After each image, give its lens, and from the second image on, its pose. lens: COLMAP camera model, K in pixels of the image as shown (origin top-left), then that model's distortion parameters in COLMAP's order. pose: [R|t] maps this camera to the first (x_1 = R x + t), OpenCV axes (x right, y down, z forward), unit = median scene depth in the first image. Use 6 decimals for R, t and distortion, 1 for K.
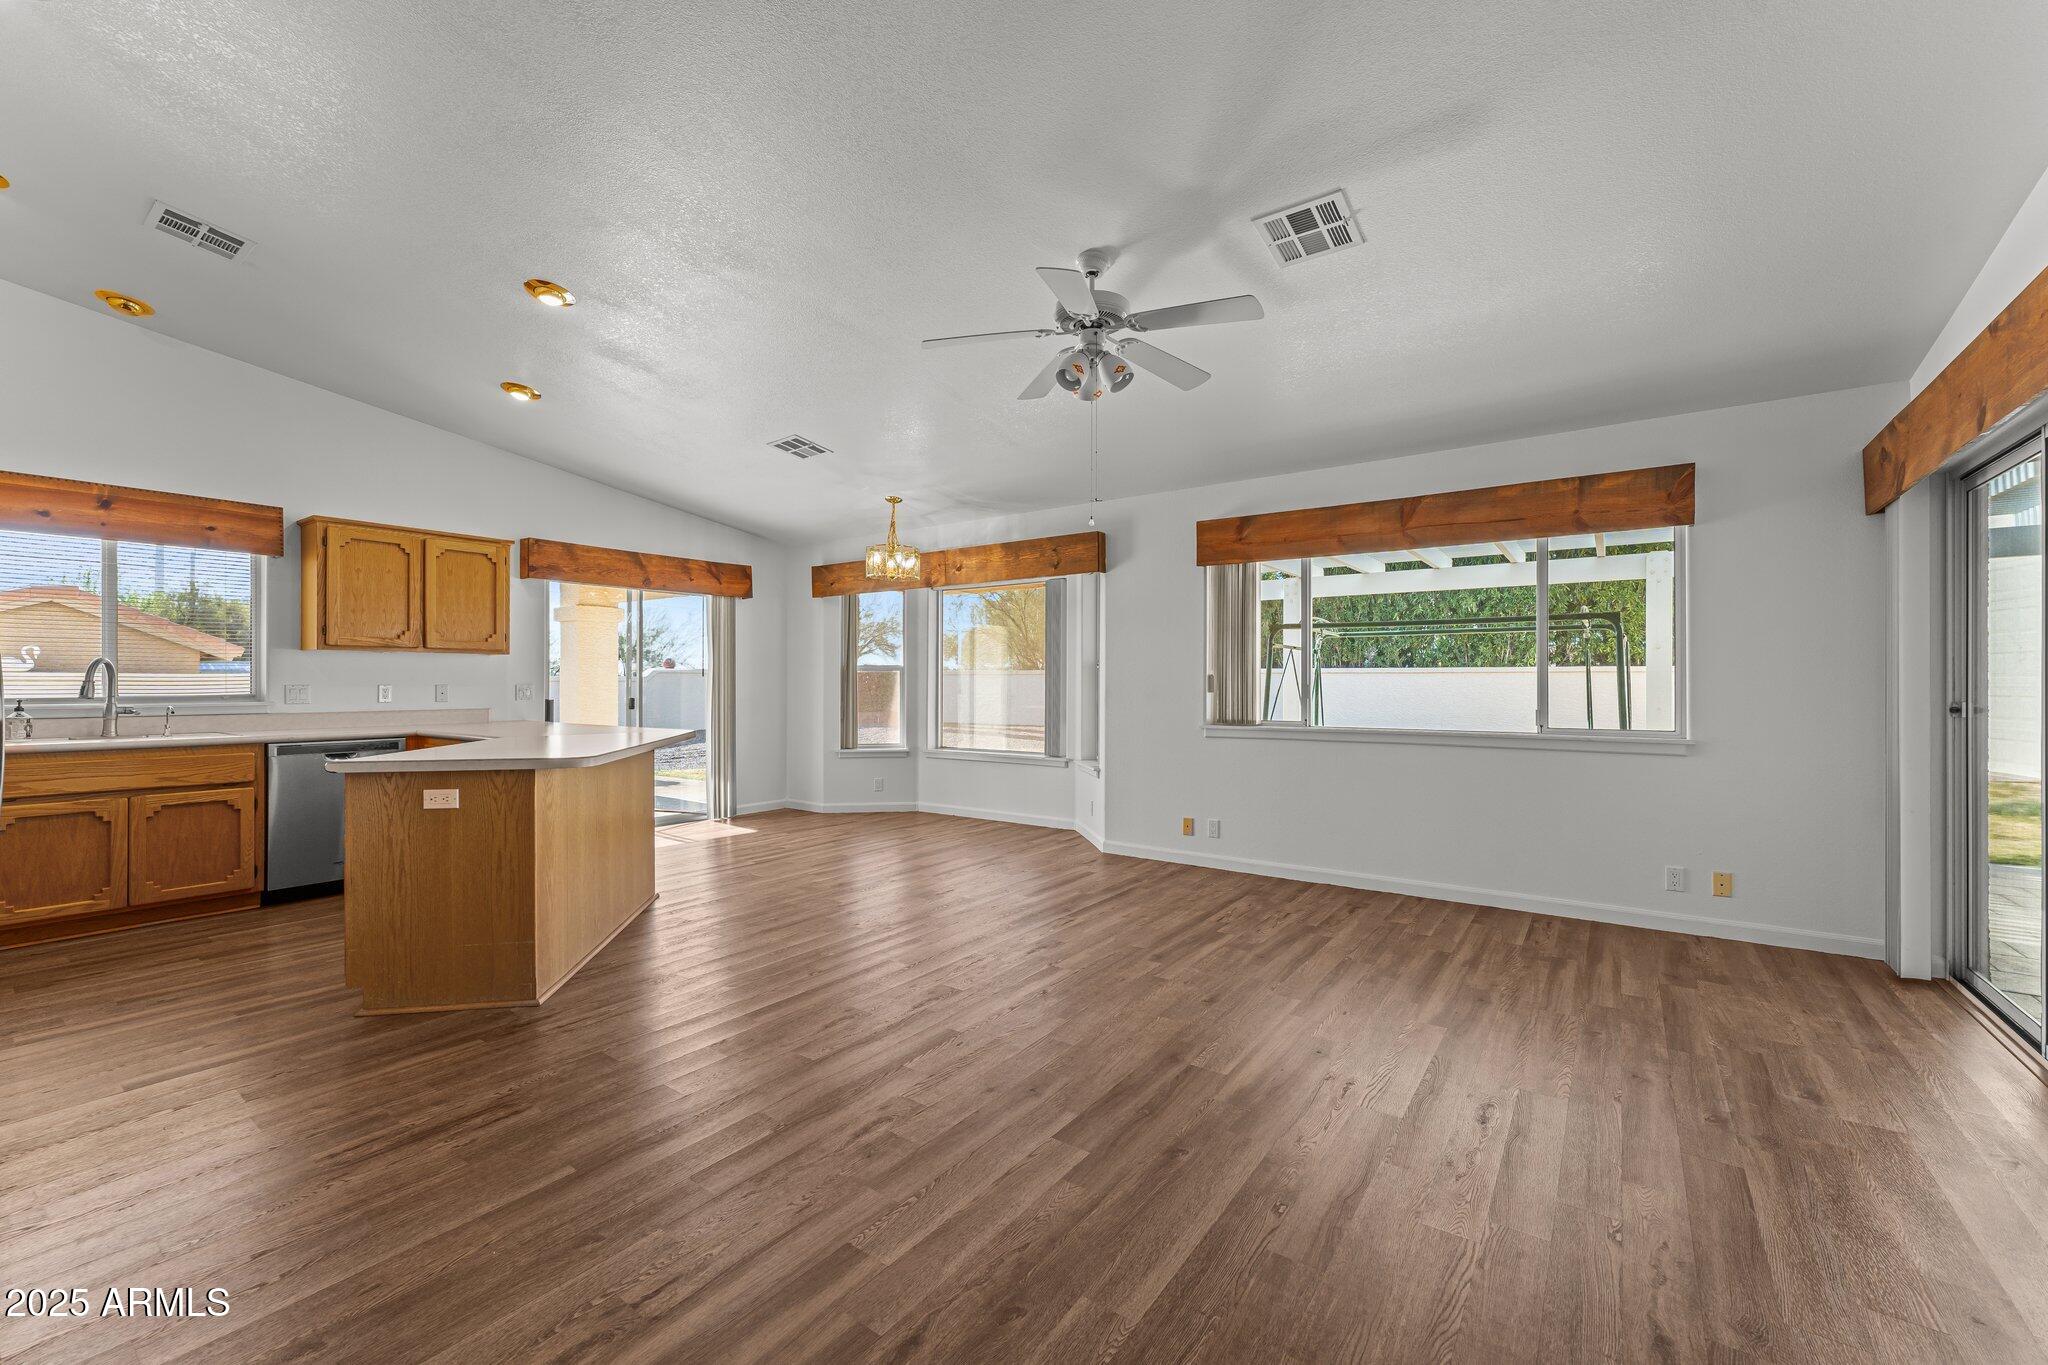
lens RADIAL K [[823.8, 0, 1029.8], [0, 823.8, 692.1], [0, 0, 1]] dist [-0.006229, 0.001134]
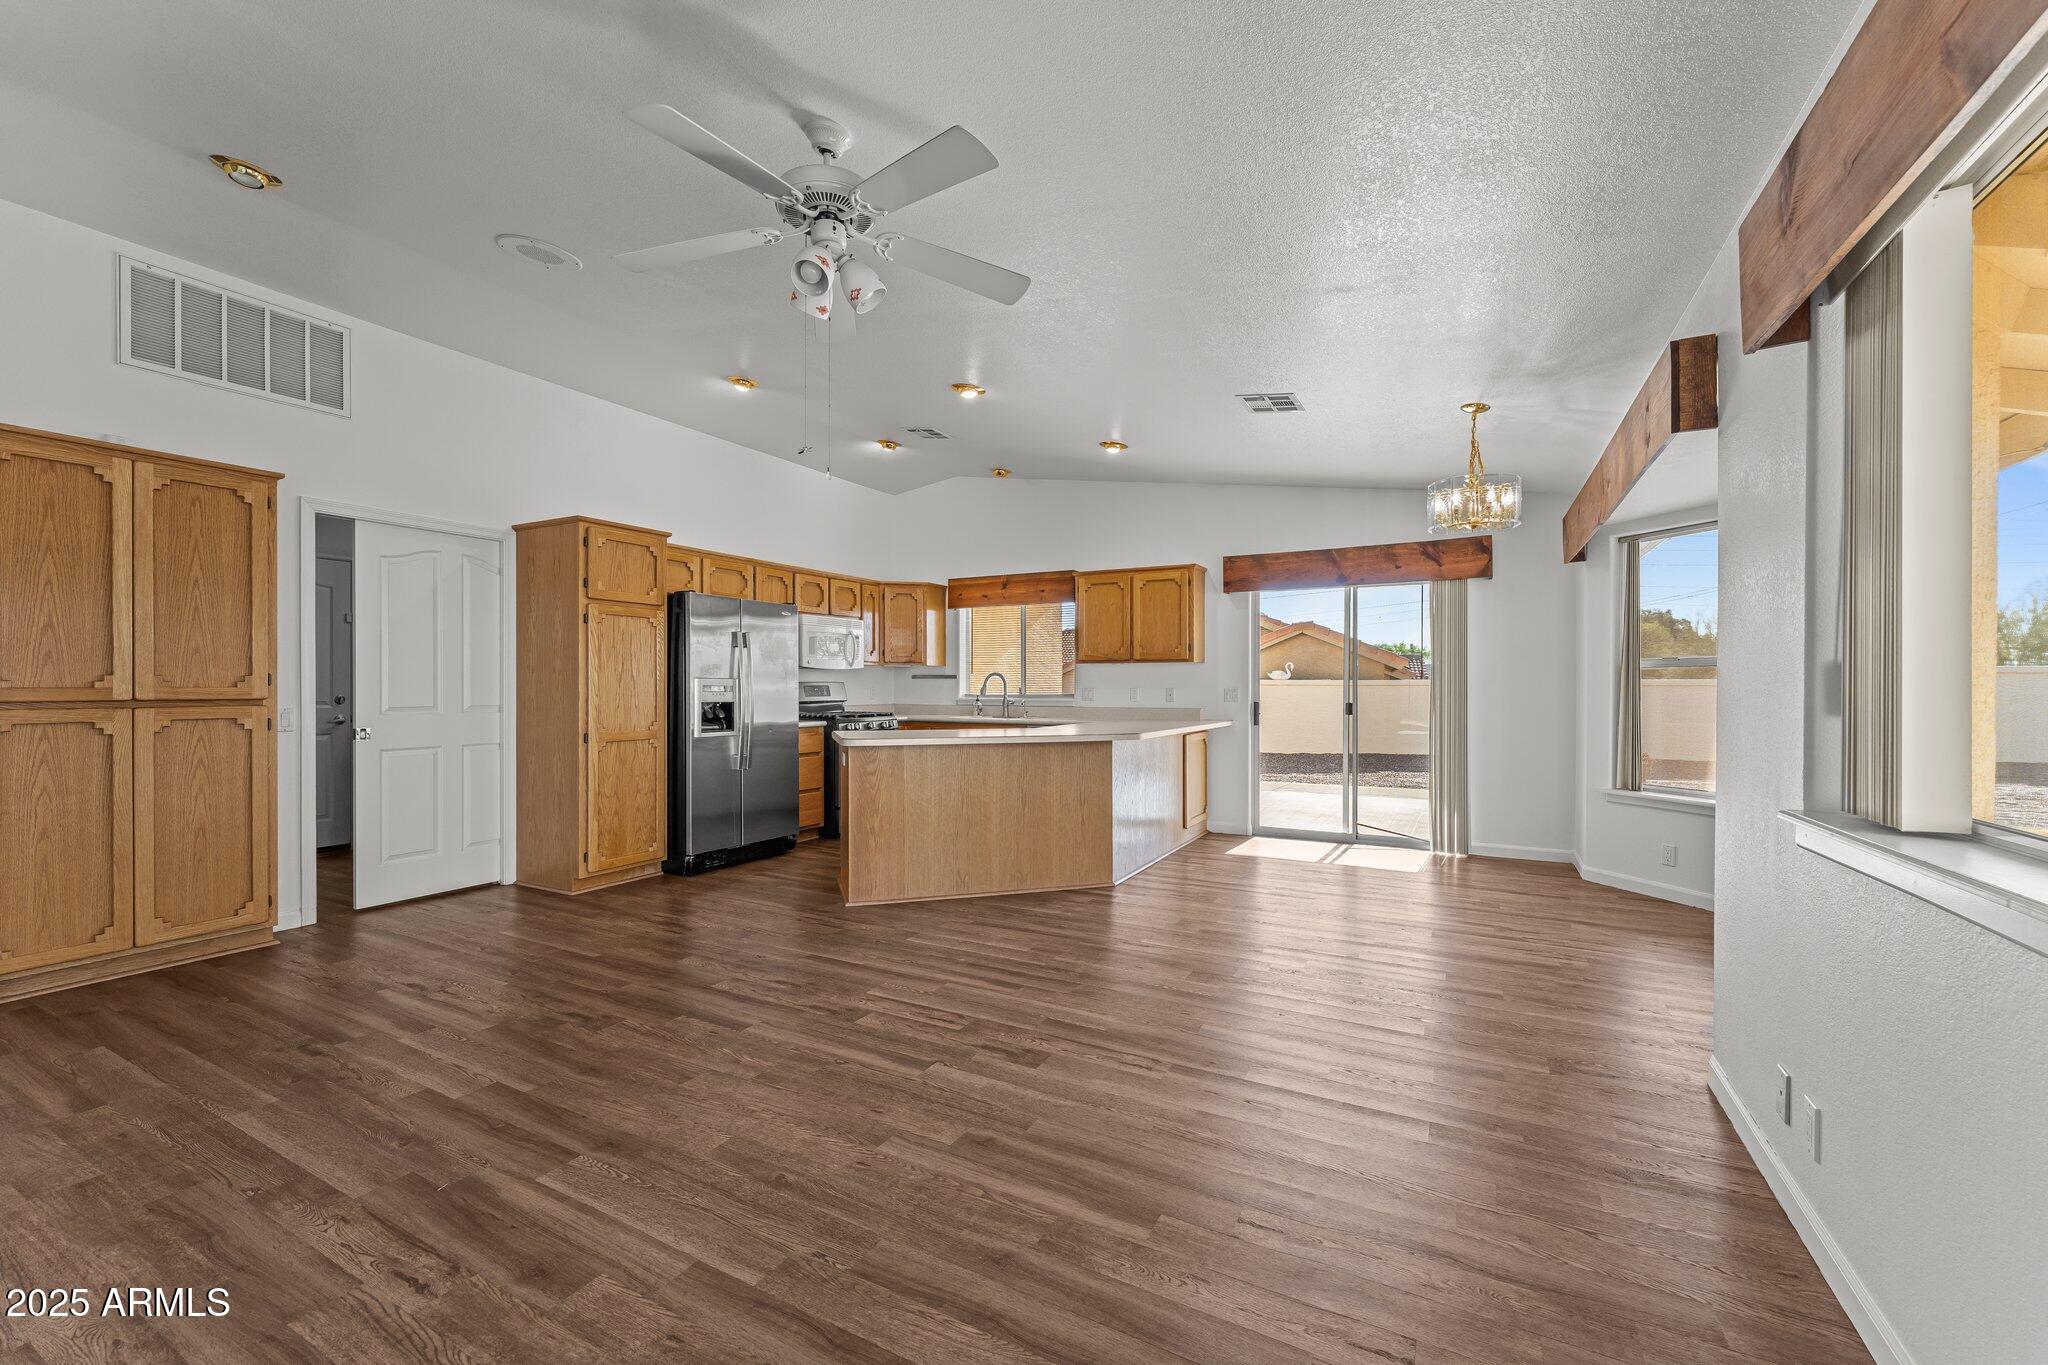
lens RADIAL K [[823.8, 0, 1023.2], [0, 823.8, 683.3], [0, 0, 1]] dist [-0.006229, 0.001134]
pose [[0.124228, -0.005070, -0.992241, 0.623813], [-0.011200, 0.999916, -0.006512, -0.006901], [0.992191, 0.011922, 0.124160, 0.785622]]
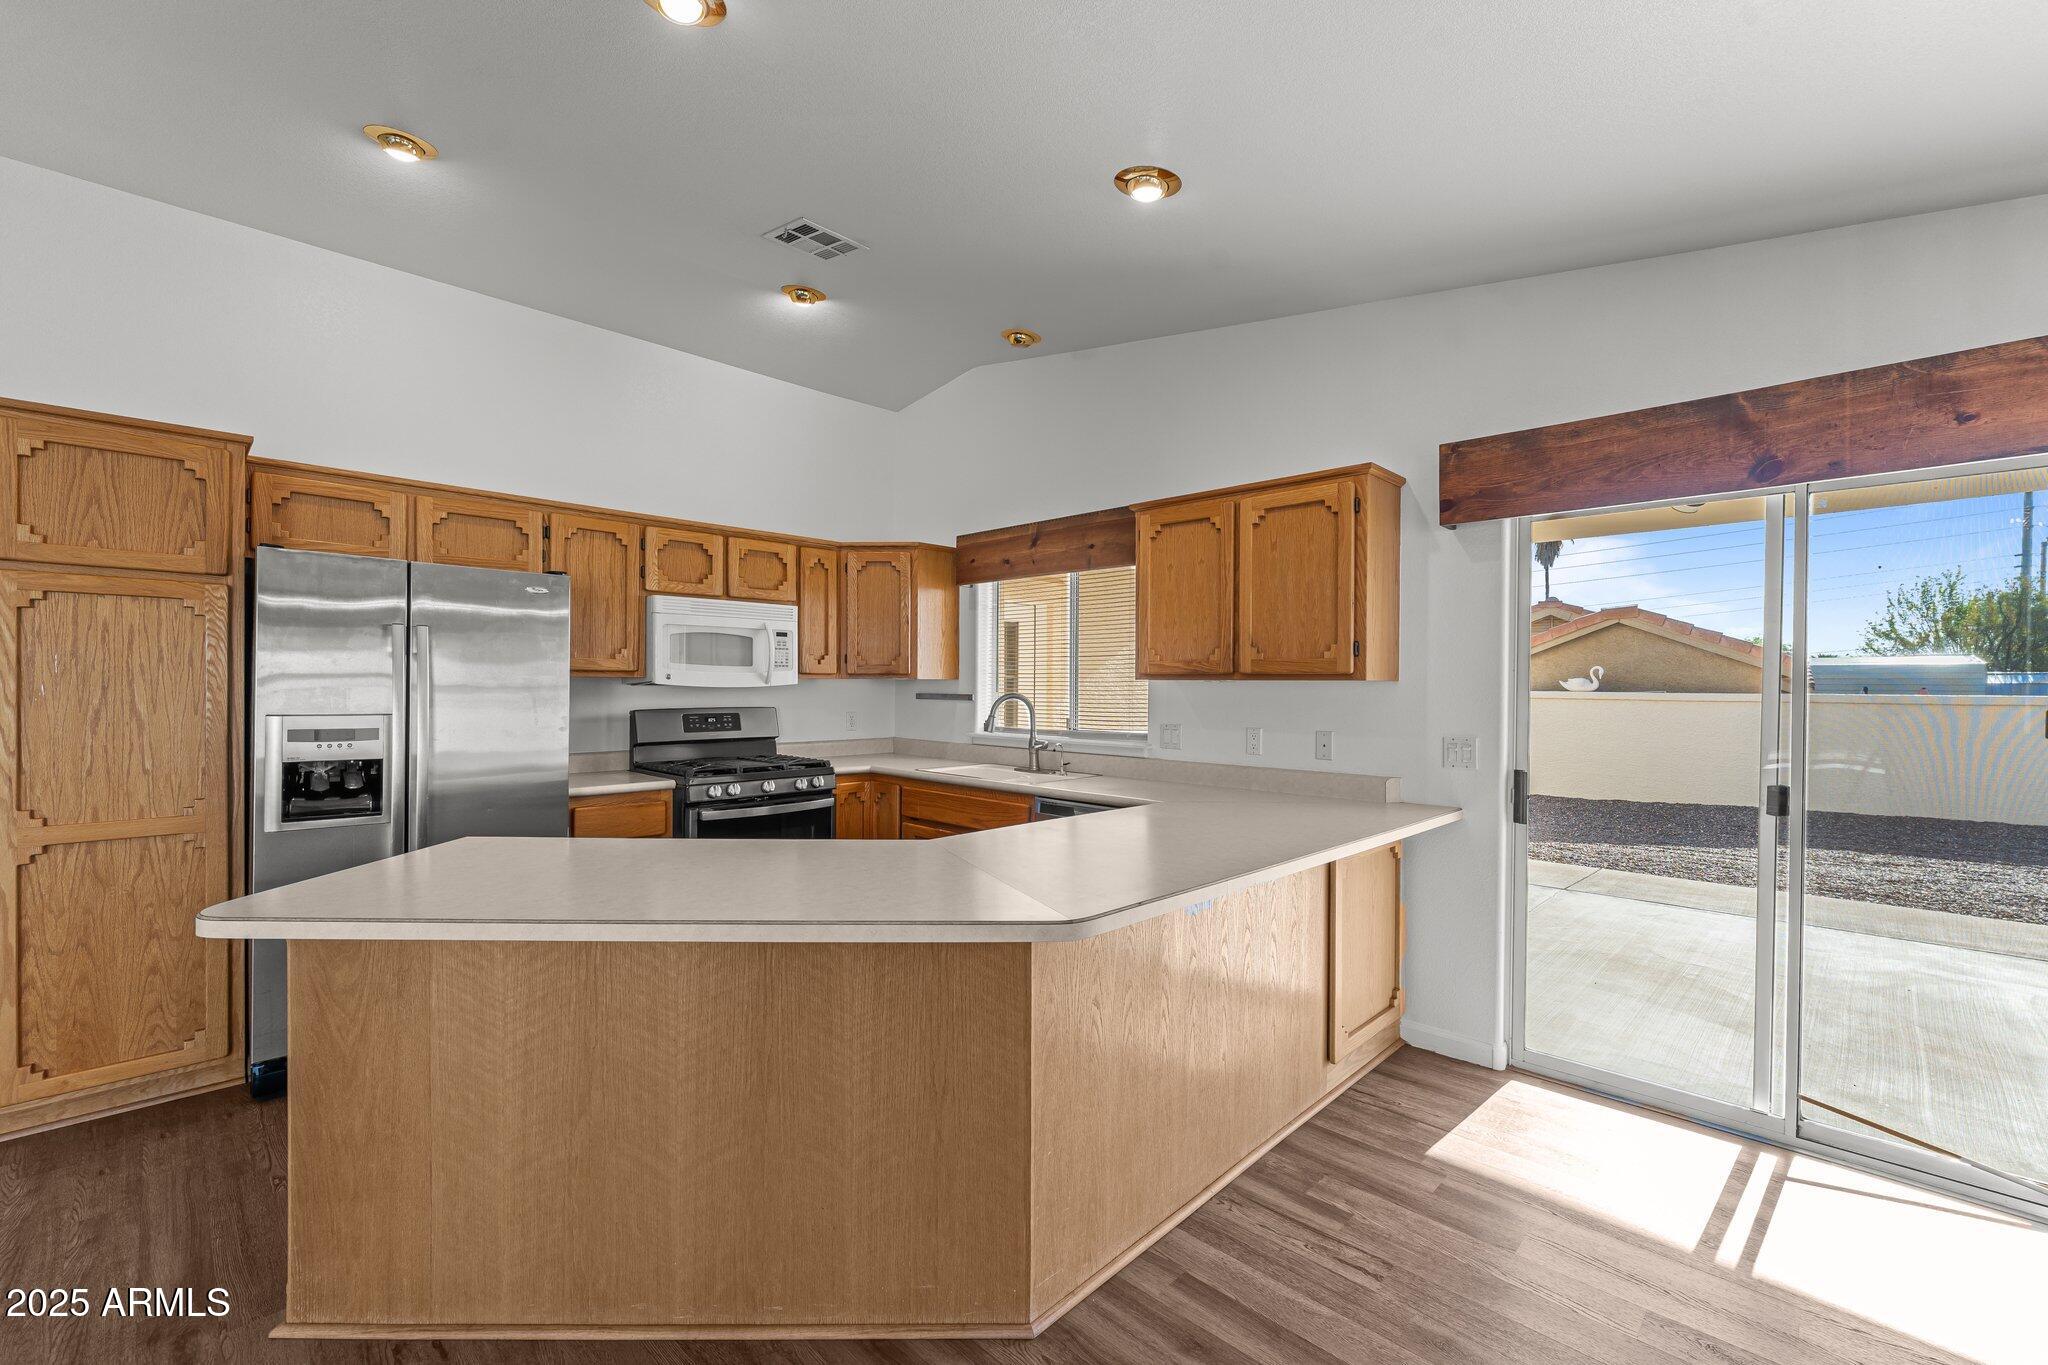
lens RADIAL K [[854.7, 0, 1017.8], [0, 854.7, 686.6], [0, 0, 1]] dist [-0.006493, 0.000222]
pose [[-0.155856, -0.000939, -0.987779, -0.072311], [-0.018539, 0.999826, 0.001975, -0.048925], [0.987606, 0.018620, -0.155846, 1.100704]]
